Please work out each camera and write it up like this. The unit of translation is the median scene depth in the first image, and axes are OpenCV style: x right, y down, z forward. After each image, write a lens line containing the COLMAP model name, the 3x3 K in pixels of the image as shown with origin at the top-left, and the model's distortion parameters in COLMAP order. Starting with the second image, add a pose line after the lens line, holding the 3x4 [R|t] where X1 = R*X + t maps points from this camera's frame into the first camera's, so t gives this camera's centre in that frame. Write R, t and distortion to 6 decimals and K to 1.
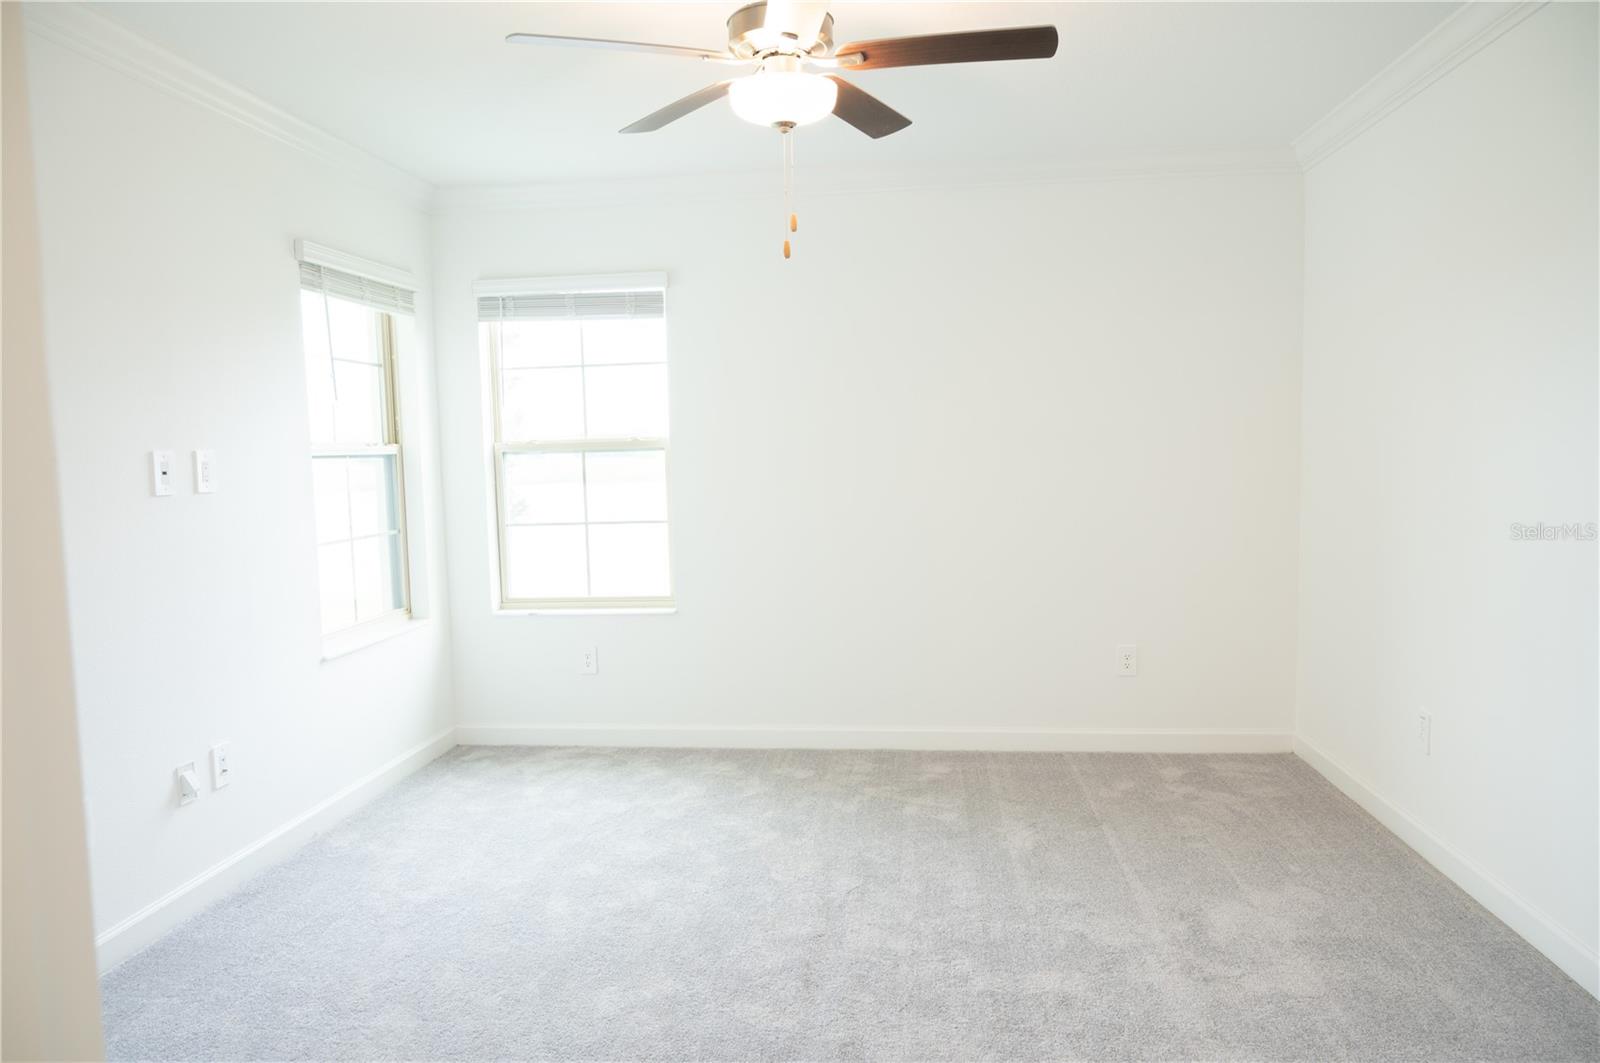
lens RADIAL K [[1090.2, 0, 800.0], [0, 1090.2, 531.5], [0, 0, 1]] dist [-0.026786, -0.000580]
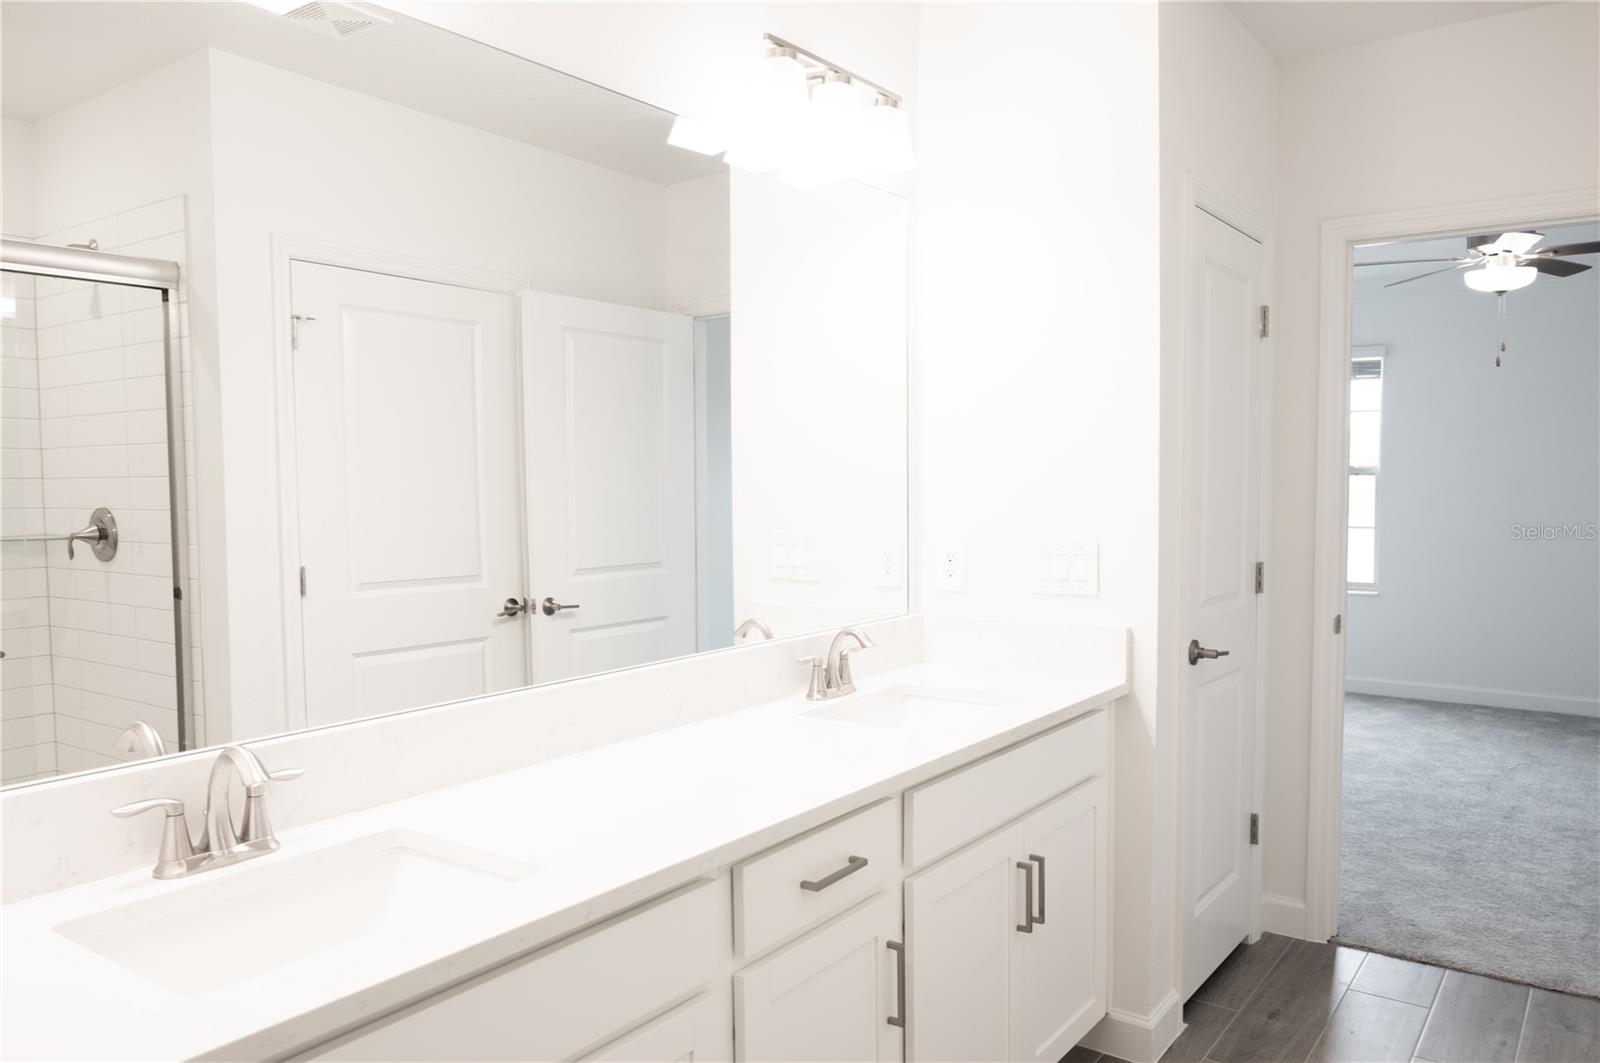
lens RADIAL K [[1090.2, 0, 800.0], [0, 1090.2, 531.5], [0, 0, 1]] dist [-0.026786, -0.000580]
pose [[0.850786, 0.044770, -0.523601, -0.031254], [-0.055057, 0.998475, -0.004089, 0.053609], [0.522620, 0.032307, 0.851954, -0.684339]]
